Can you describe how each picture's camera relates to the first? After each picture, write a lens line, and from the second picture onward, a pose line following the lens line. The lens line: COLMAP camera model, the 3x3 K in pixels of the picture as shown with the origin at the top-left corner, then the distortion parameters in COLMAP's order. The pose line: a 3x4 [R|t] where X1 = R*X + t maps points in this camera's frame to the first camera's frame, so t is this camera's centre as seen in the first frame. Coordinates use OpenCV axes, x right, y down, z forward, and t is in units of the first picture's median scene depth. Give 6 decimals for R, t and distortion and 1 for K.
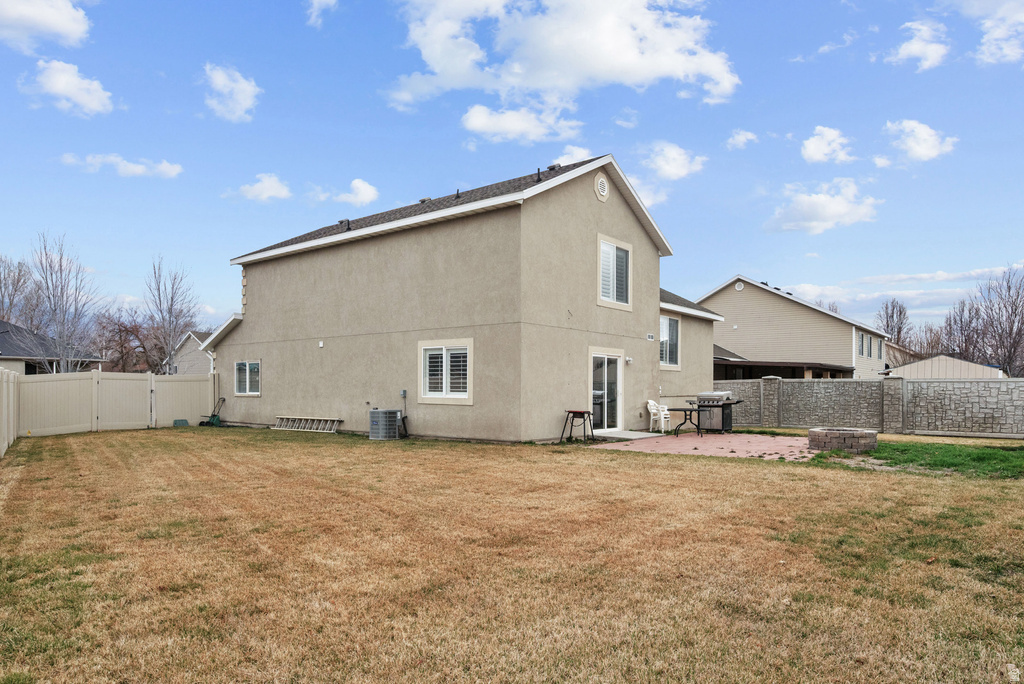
lens RADIAL K [[616.2, 0, 511.1], [0, 616.2, 348.8], [0, 0, 1]] dist [-0.004544, -0.001568]
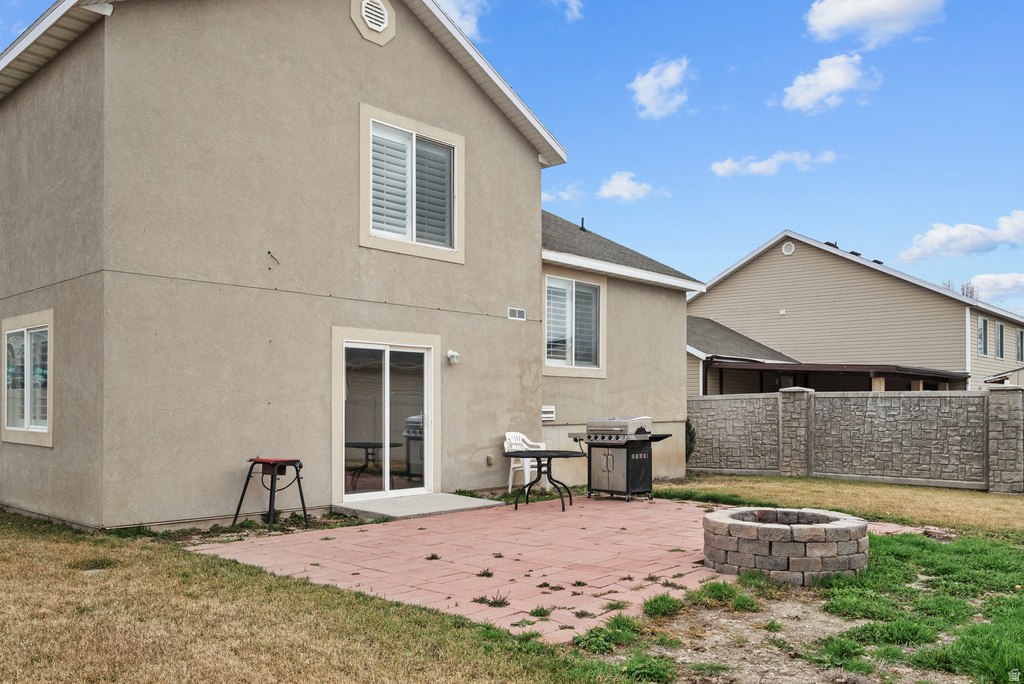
lens RADIAL K [[793.0, 0, 512.5], [0, 793.0, 342.1], [0, 0, 1]] dist [-0.004144, 0.007160]
pose [[0.998161, -0.006949, -0.060217, 0.255632], [0.005958, 0.999844, -0.016629, 0.016420], [0.060323, 0.016239, 0.998047, 0.305874]]
